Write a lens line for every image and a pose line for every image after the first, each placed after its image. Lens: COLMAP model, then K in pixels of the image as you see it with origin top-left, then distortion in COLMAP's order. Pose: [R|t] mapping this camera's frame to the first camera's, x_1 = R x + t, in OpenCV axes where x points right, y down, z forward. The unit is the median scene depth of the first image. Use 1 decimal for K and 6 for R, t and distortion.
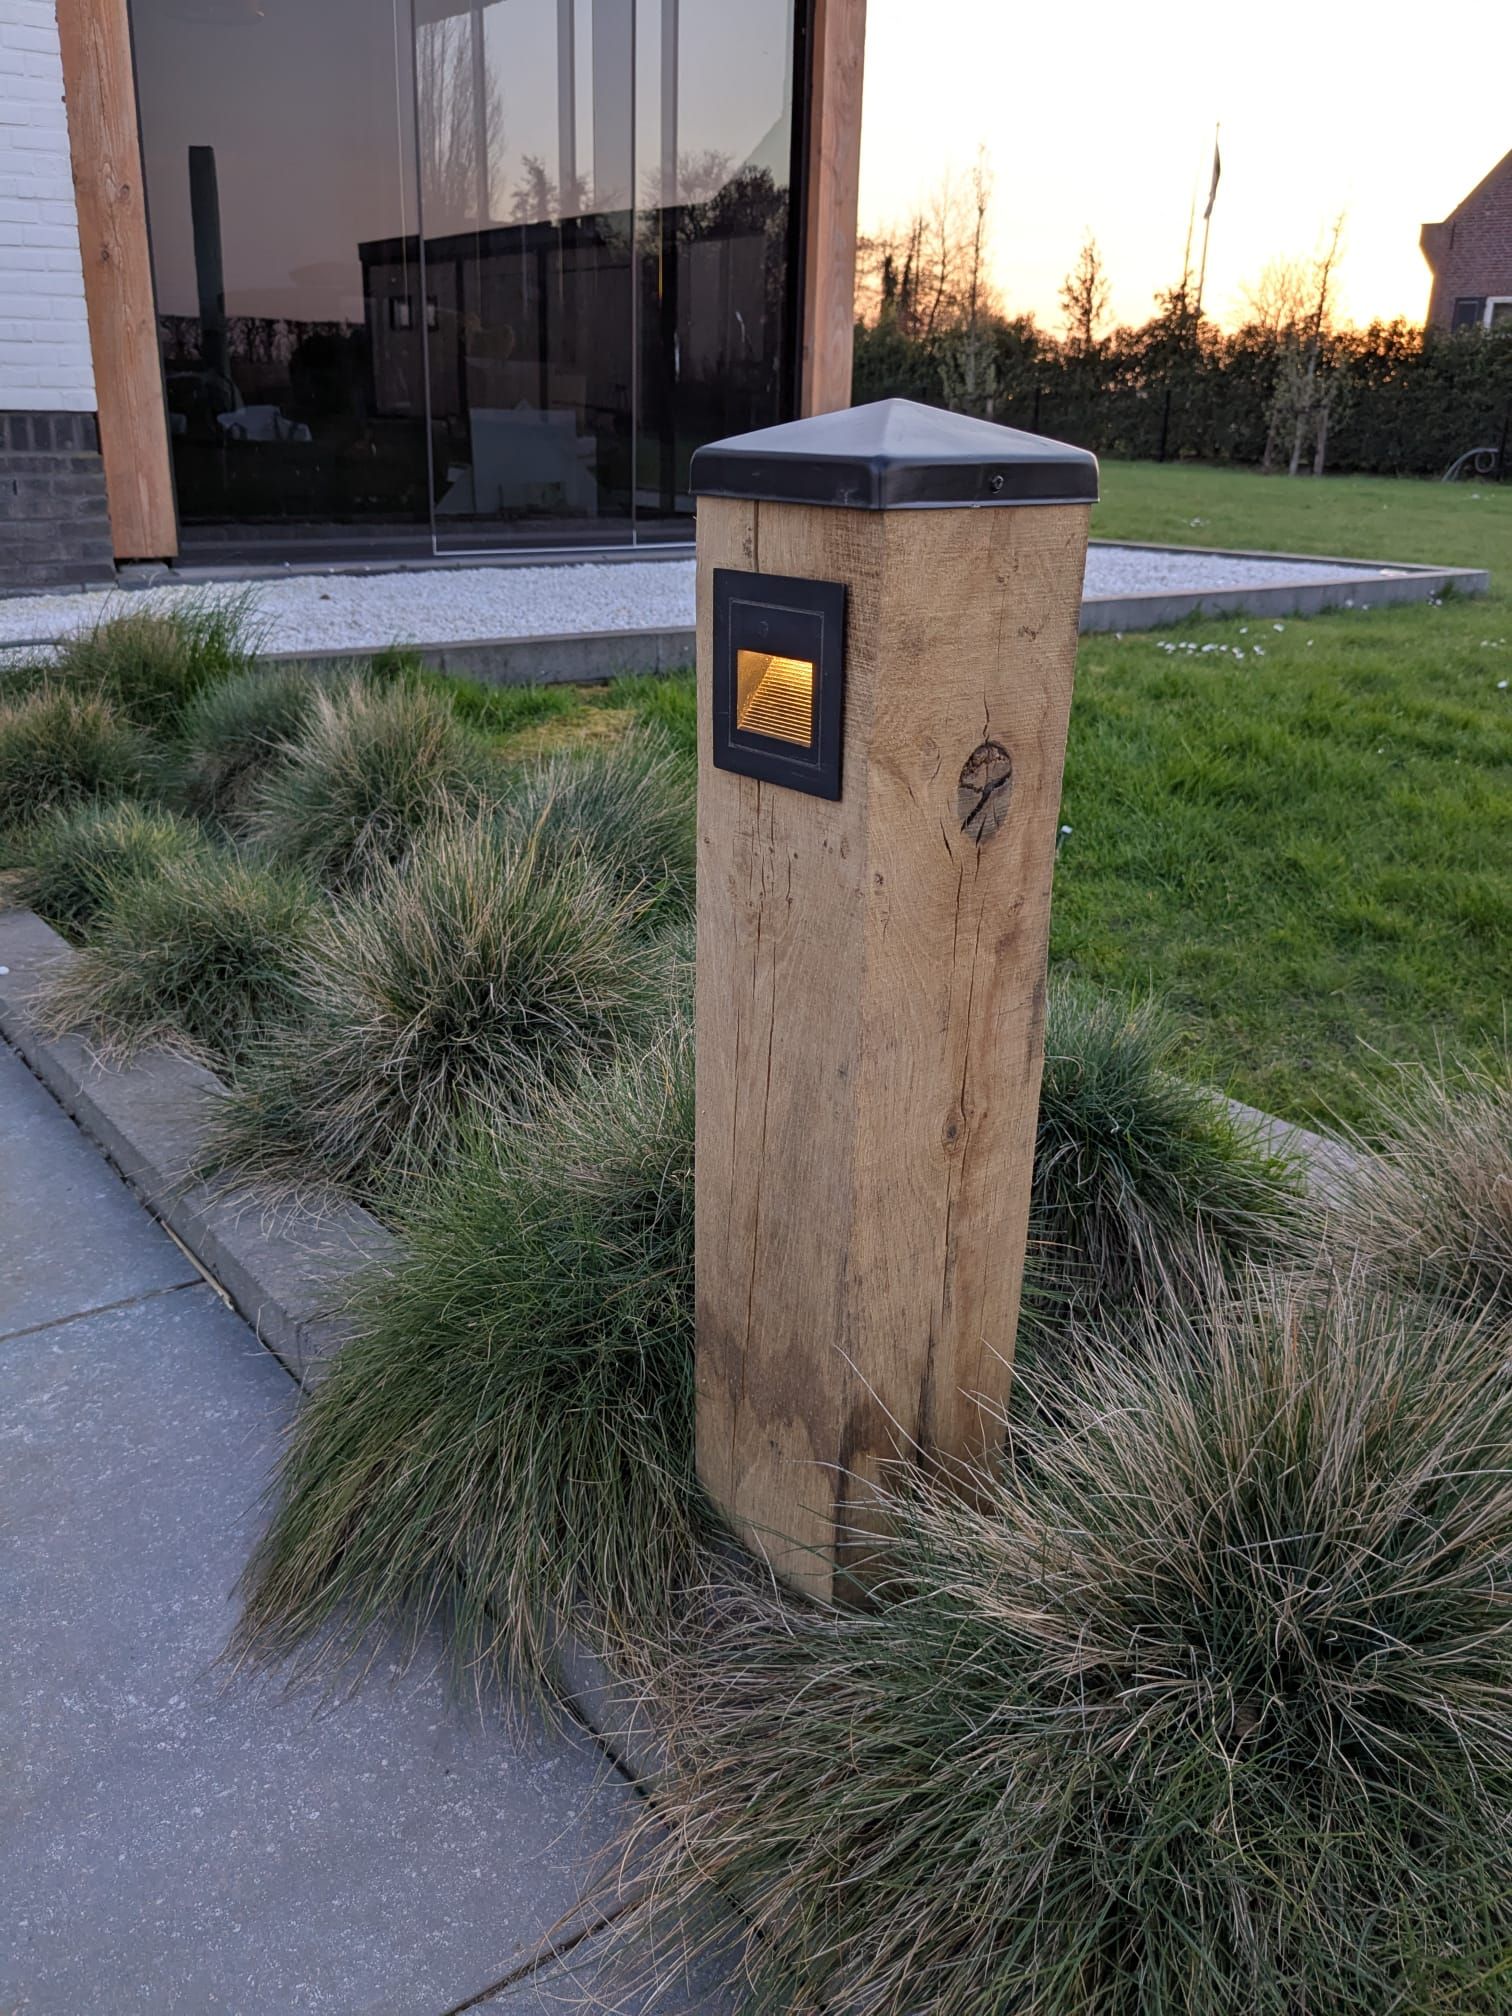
lens RADIAL K [[1585.8, 0, 756.0], [0, 1585.8, 1008.0], [0, 0, 1]] dist [0.033908, -0.063833]
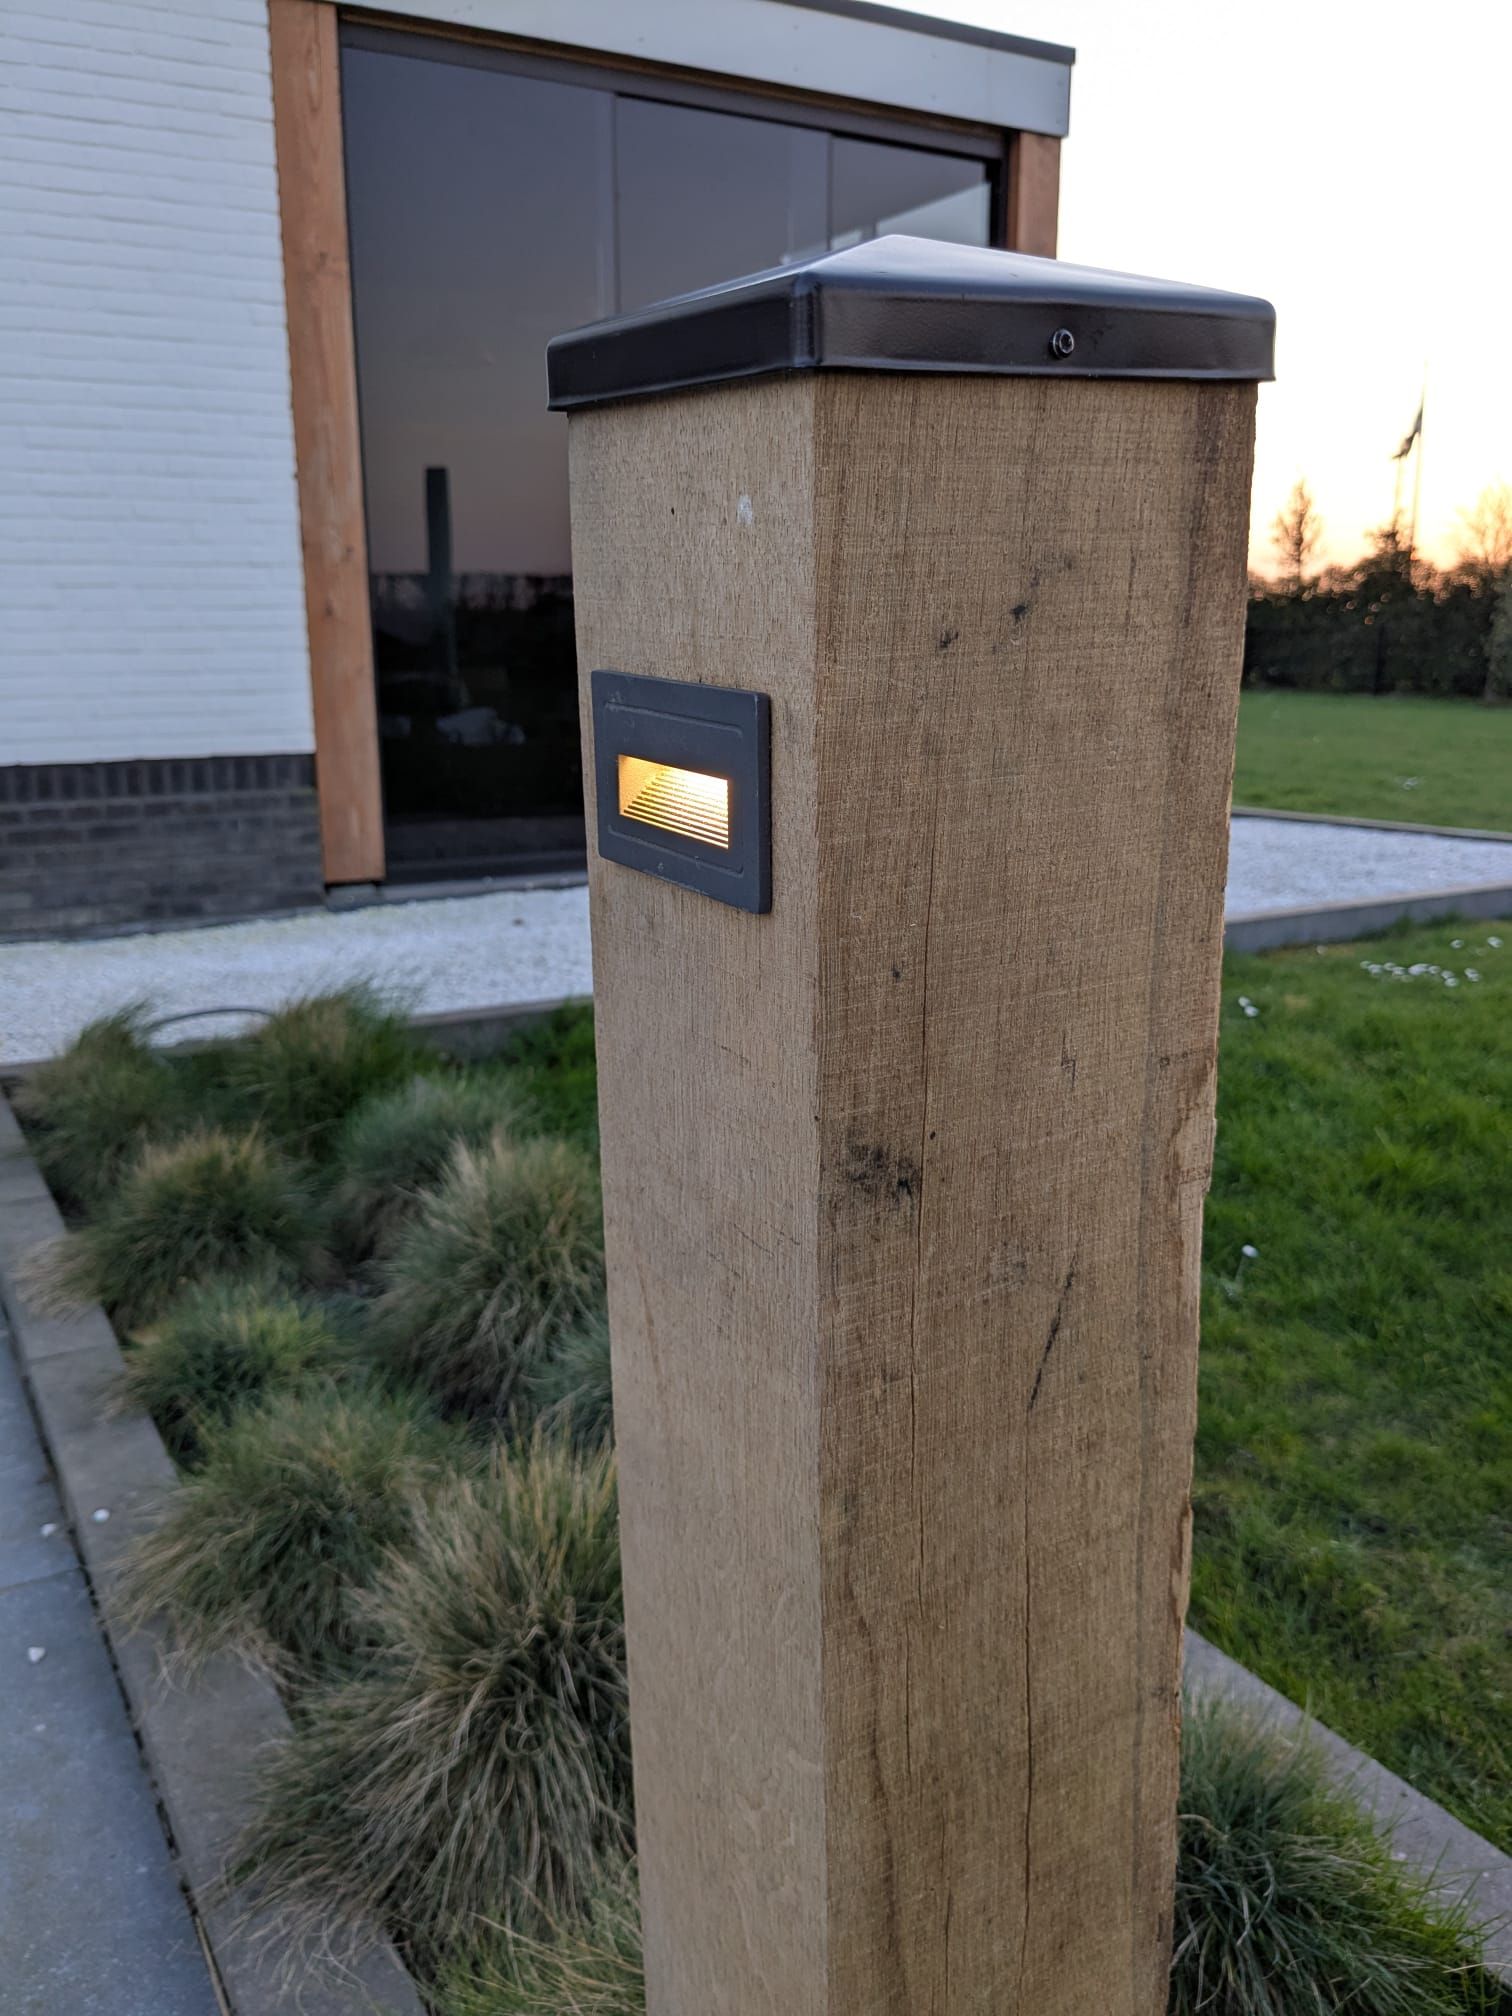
lens RADIAL K [[1597.4, 0, 770.2], [0, 1597.4, 1019.0], [0, 0, 1]] dist [0.042823, -0.095313]
pose [[0.992485, -0.001869, -0.122352, 0.043310], [-0.014421, 0.991129, -0.132121, -0.156807], [0.121513, 0.132893, 0.983653, 0.031452]]
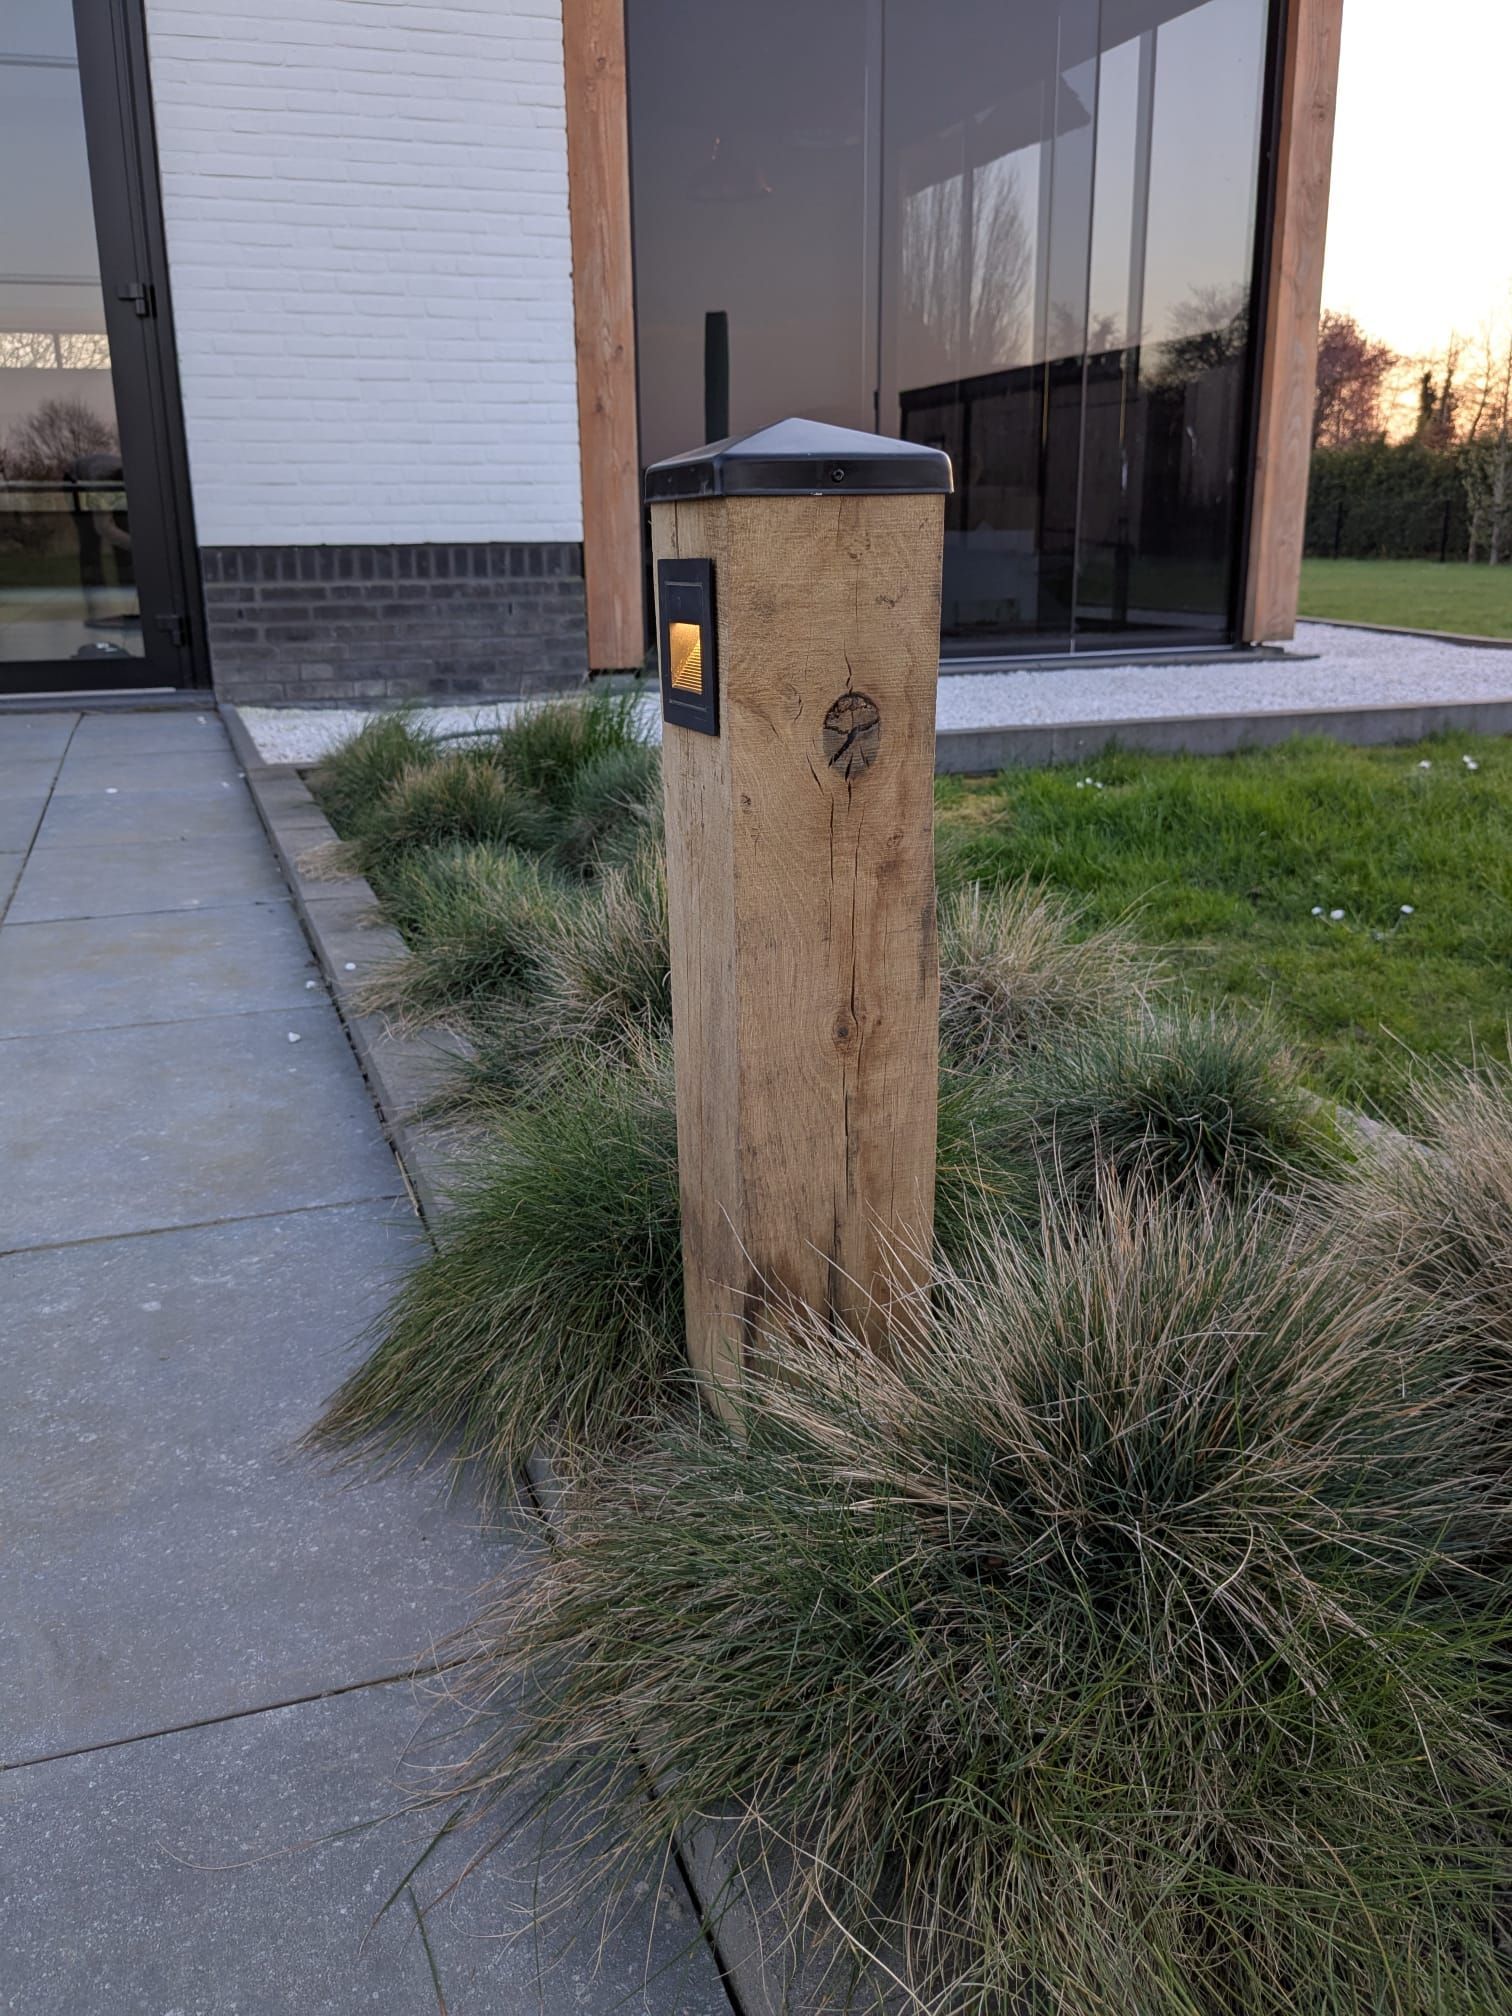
lens RADIAL K [[1579.6, 0, 764.7], [0, 1579.6, 997.4], [0, 0, 1]] dist [0.040088, -0.072996]
pose [[0.956008, 0.048340, -0.289331, 0.137712], [-0.071062, 0.995114, -0.068544, 0.046563], [0.284604, 0.086089, 0.954772, -0.044003]]
